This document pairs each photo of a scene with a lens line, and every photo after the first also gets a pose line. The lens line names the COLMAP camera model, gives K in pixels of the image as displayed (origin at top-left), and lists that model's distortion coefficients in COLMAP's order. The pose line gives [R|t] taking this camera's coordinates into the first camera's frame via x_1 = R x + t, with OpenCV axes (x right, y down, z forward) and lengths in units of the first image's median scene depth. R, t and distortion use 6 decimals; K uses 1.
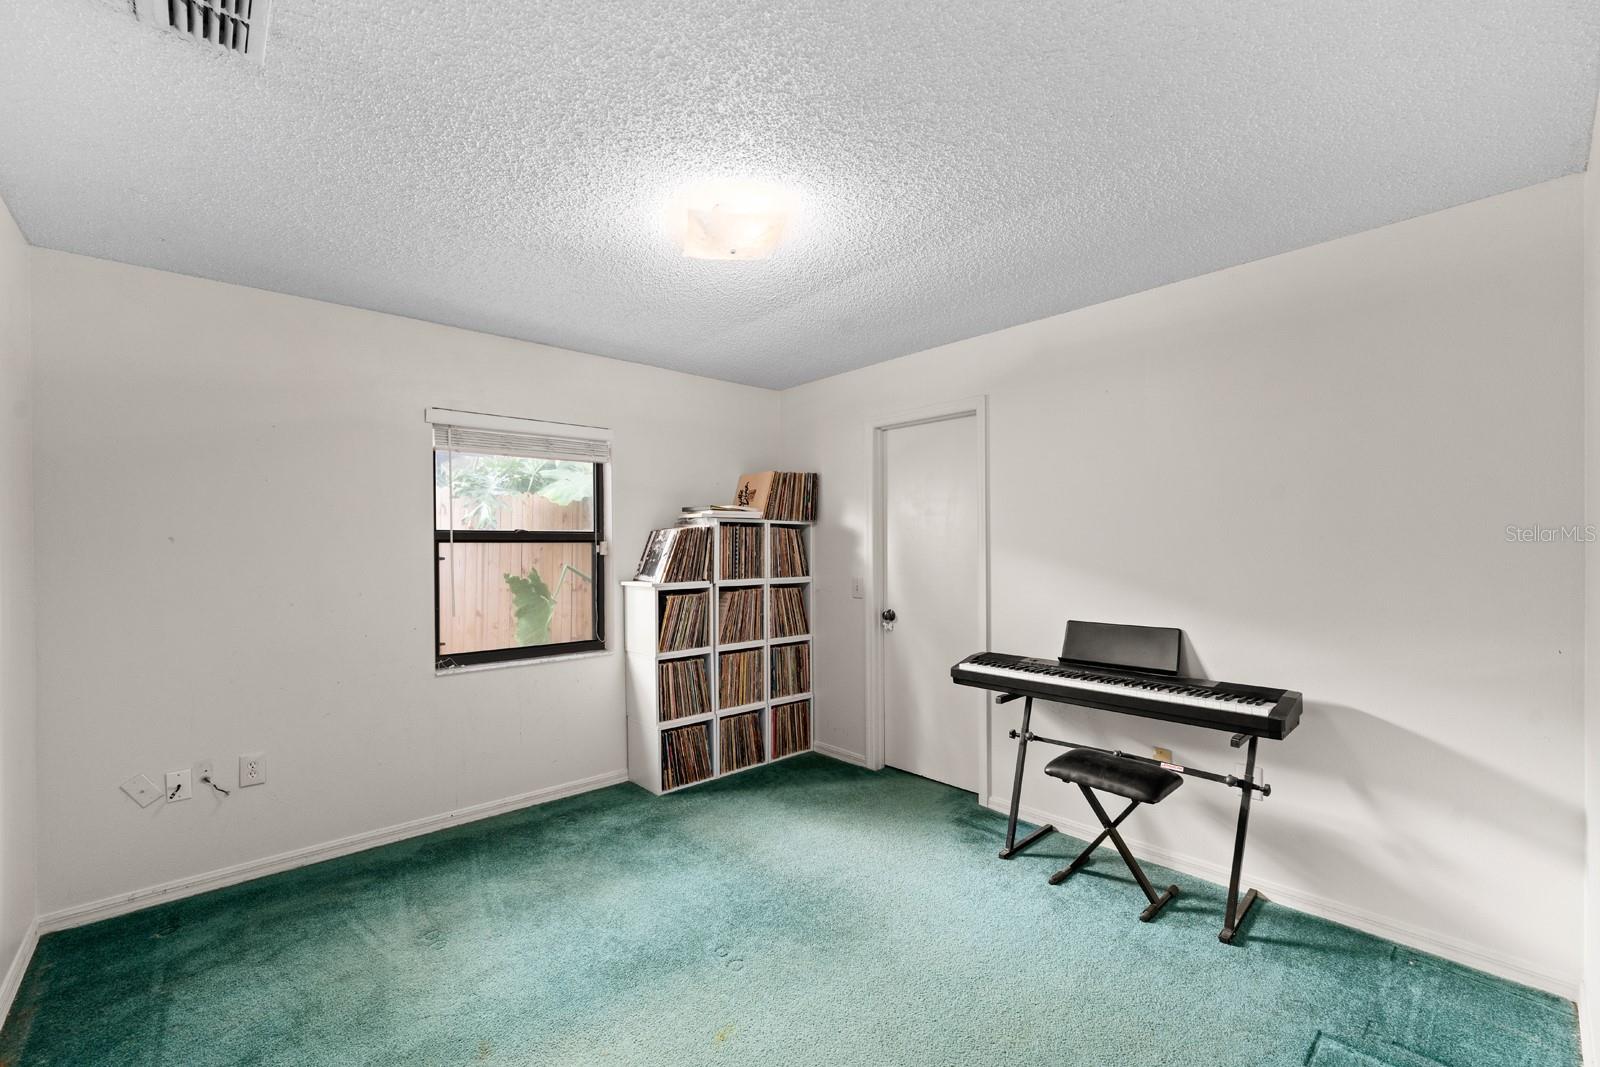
lens RADIAL K [[663.6, 0, 803.0], [0, 663.6, 539.2], [0, 0, 1]] dist [-0.002498, -0.000887]
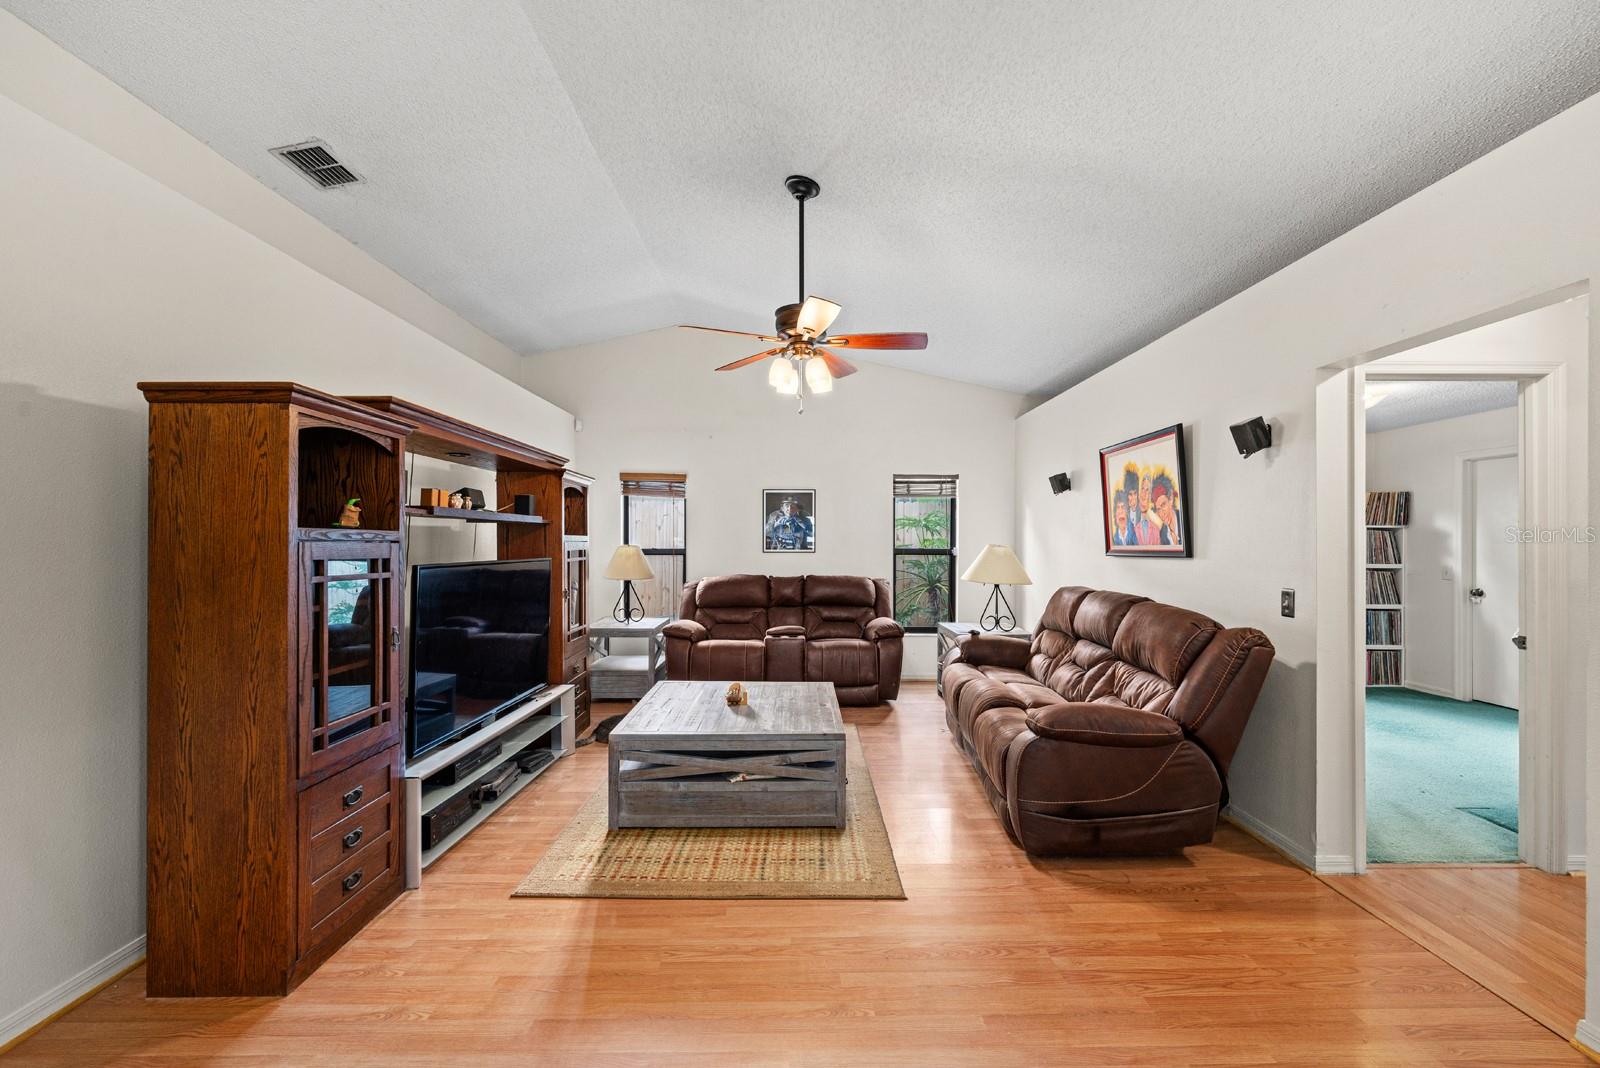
lens RADIAL K [[663.6, 0, 799.9], [0, 663.6, 536.6], [0, 0, 1]] dist [-0.002498, -0.000887]
pose [[0.751962, 0.006997, -0.659170, -0.025831], [-0.005507, 0.999975, 0.004333, -0.002577], [0.659184, 0.000372, 0.751982, -0.937467]]
